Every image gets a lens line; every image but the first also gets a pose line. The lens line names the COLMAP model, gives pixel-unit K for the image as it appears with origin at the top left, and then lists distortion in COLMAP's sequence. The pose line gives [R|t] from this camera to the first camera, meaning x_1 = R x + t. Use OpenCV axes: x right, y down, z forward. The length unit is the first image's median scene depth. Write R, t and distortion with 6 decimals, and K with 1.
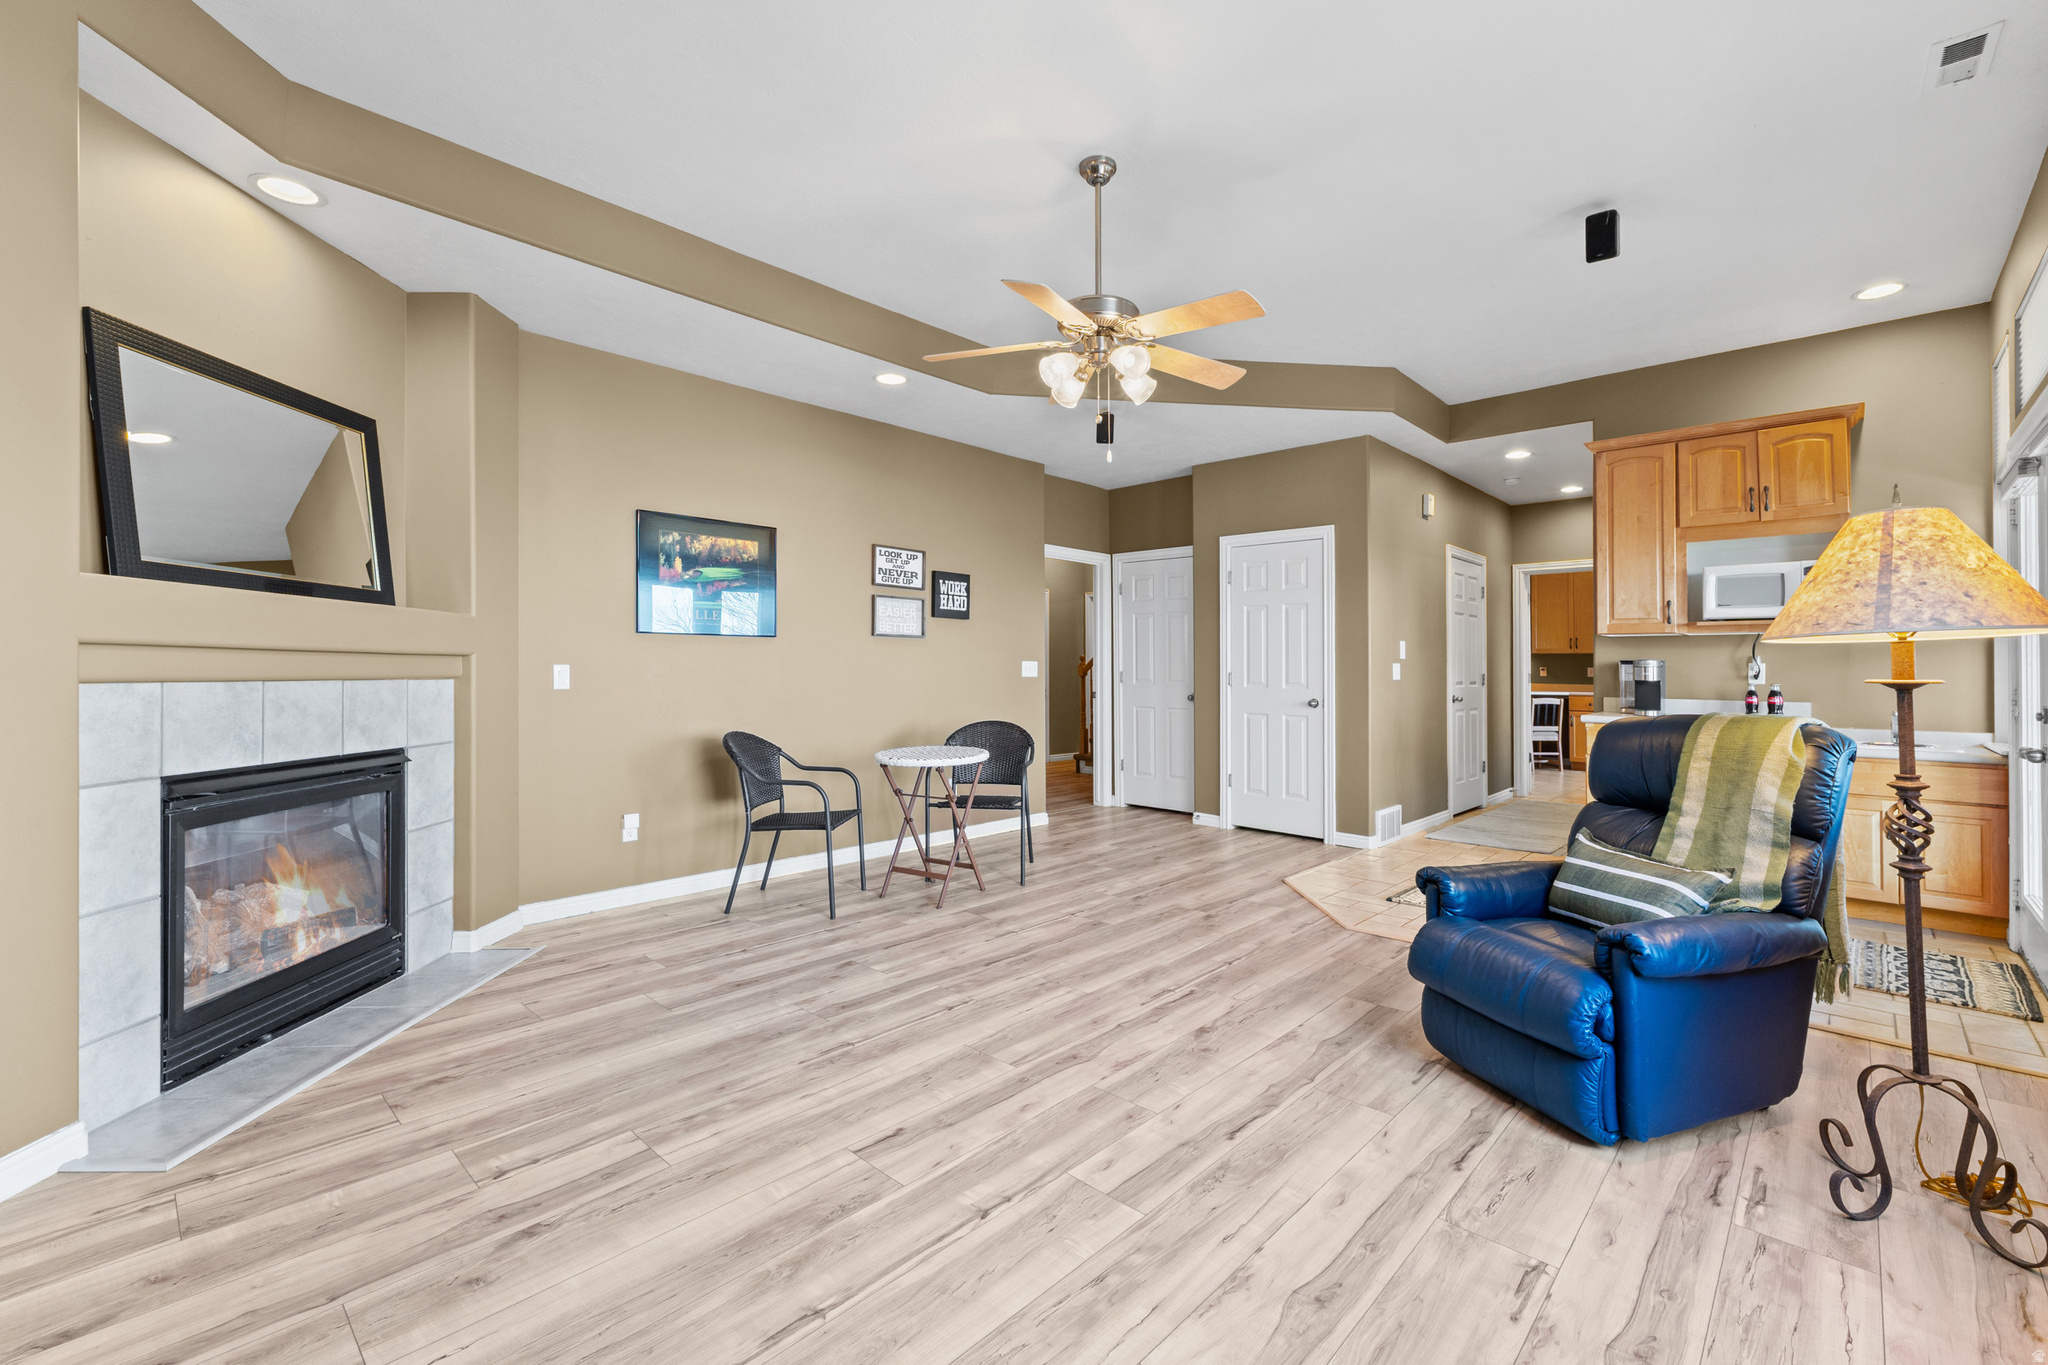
lens RADIAL K [[876.2, 0, 1029.2], [0, 876.2, 669.9], [0, 0, 1]] dist [0.002103, 0.000300]
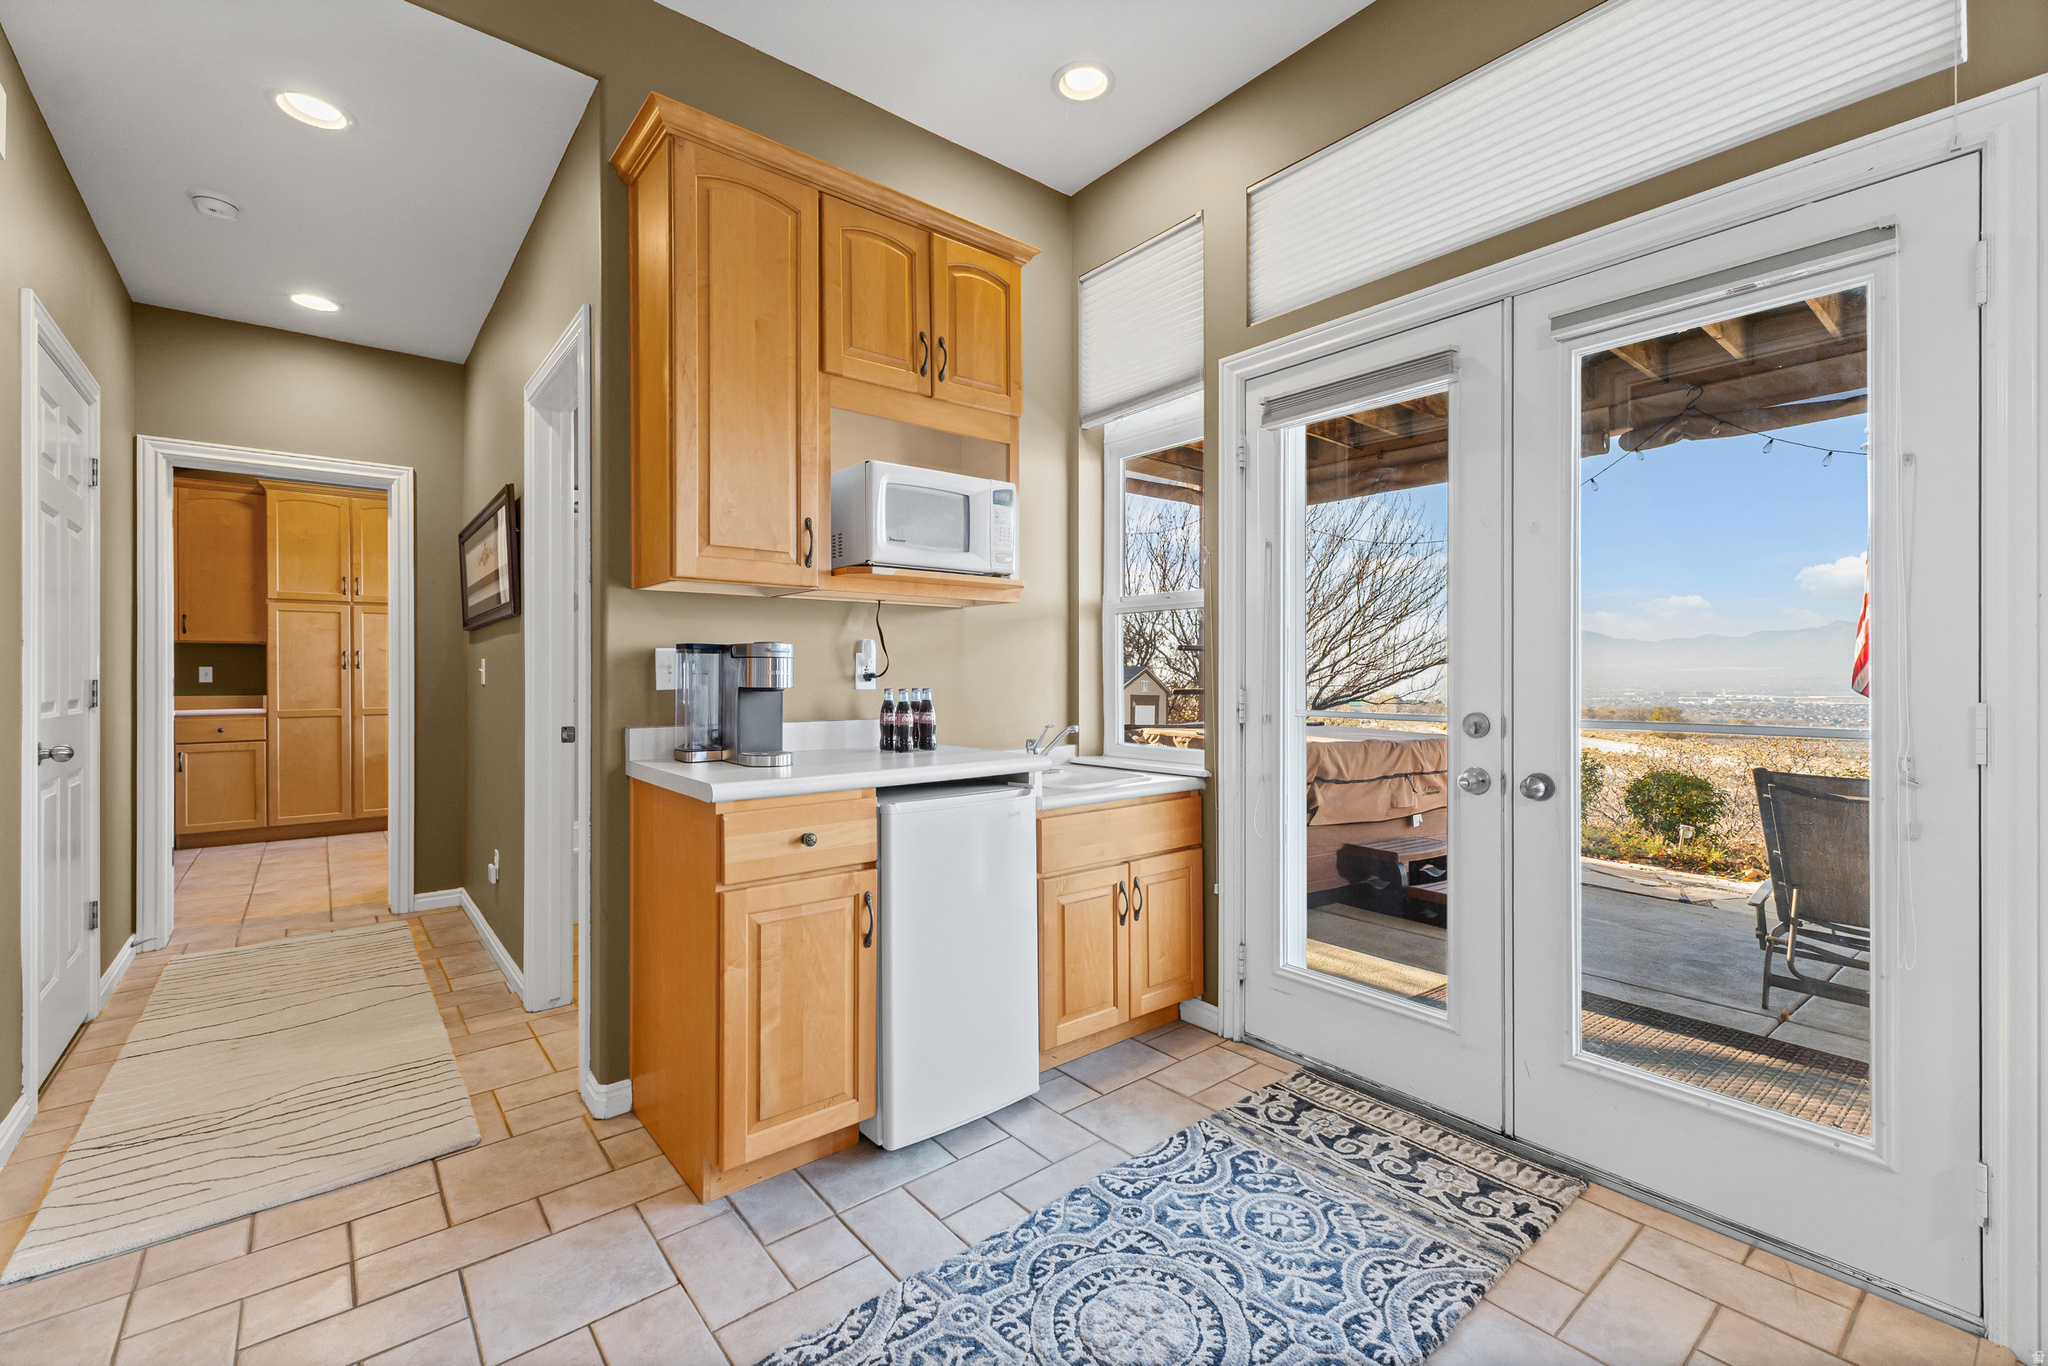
lens RADIAL K [[876.2, 0, 1029.2], [0, 876.2, 670.4], [0, 0, 1]] dist [0.002103, 0.000300]
pose [[0.125819, -0.004050, 0.992045, 0.335655], [0.005467, 0.999979, 0.003389, 0.002893], [-0.992038, 0.004997, 0.125839, 1.004378]]
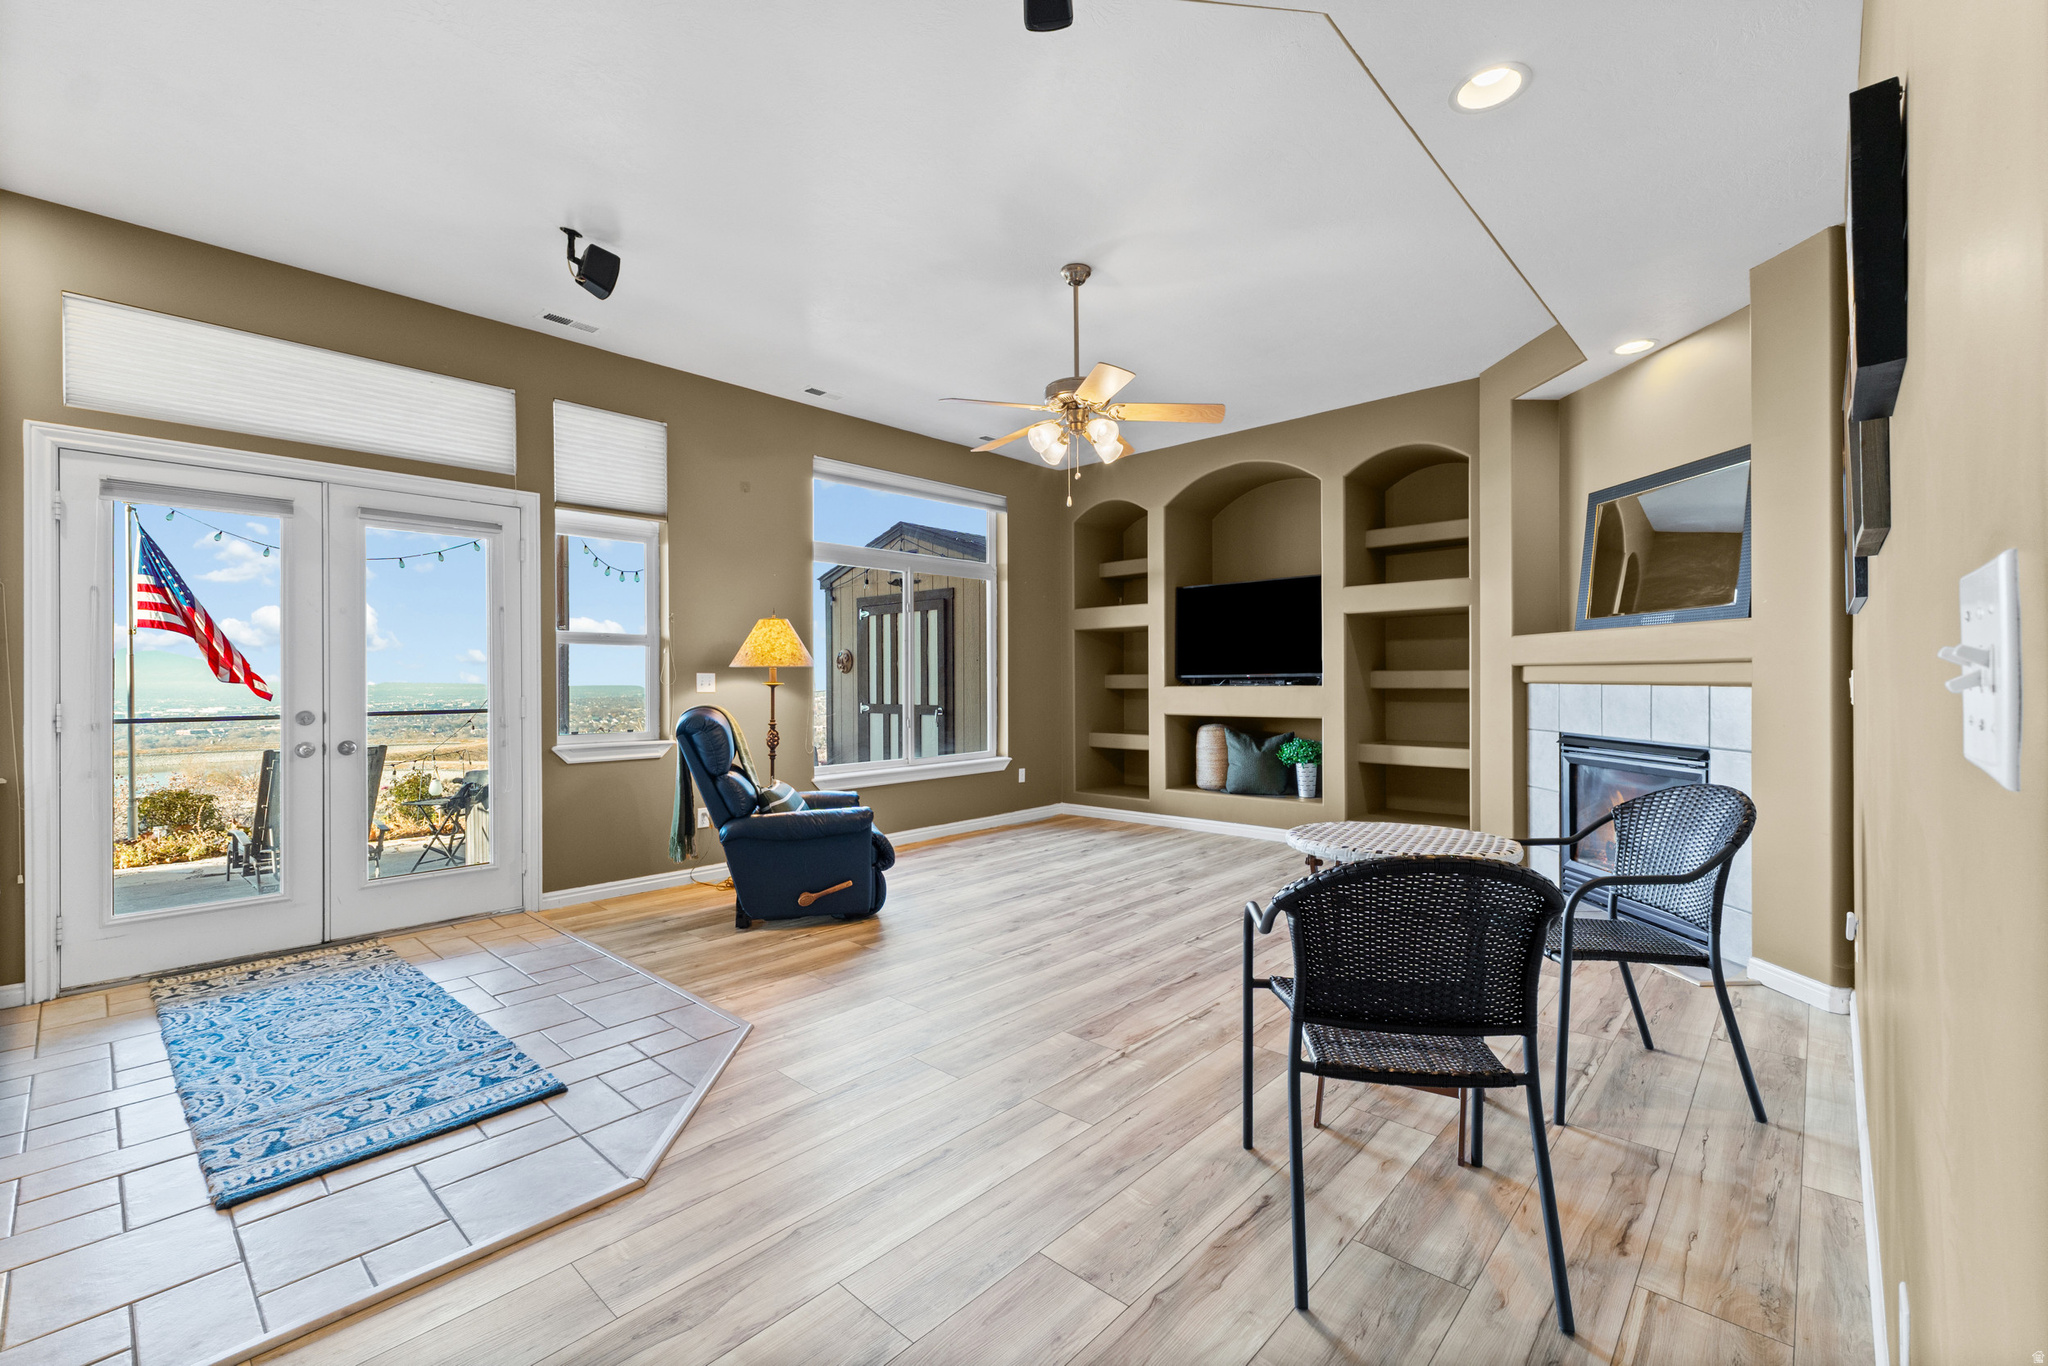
lens RADIAL K [[854.8, 0, 1024.0], [0, 854.8, 683.0], [0, 0, 1]] dist [0.001131, 0.000164]
pose [[-0.999977, 0.002715, -0.006146, 0.134061], [0.002678, 0.999979, 0.005952, -0.001616], [0.006162, 0.005935, -0.999963, 1.728629]]
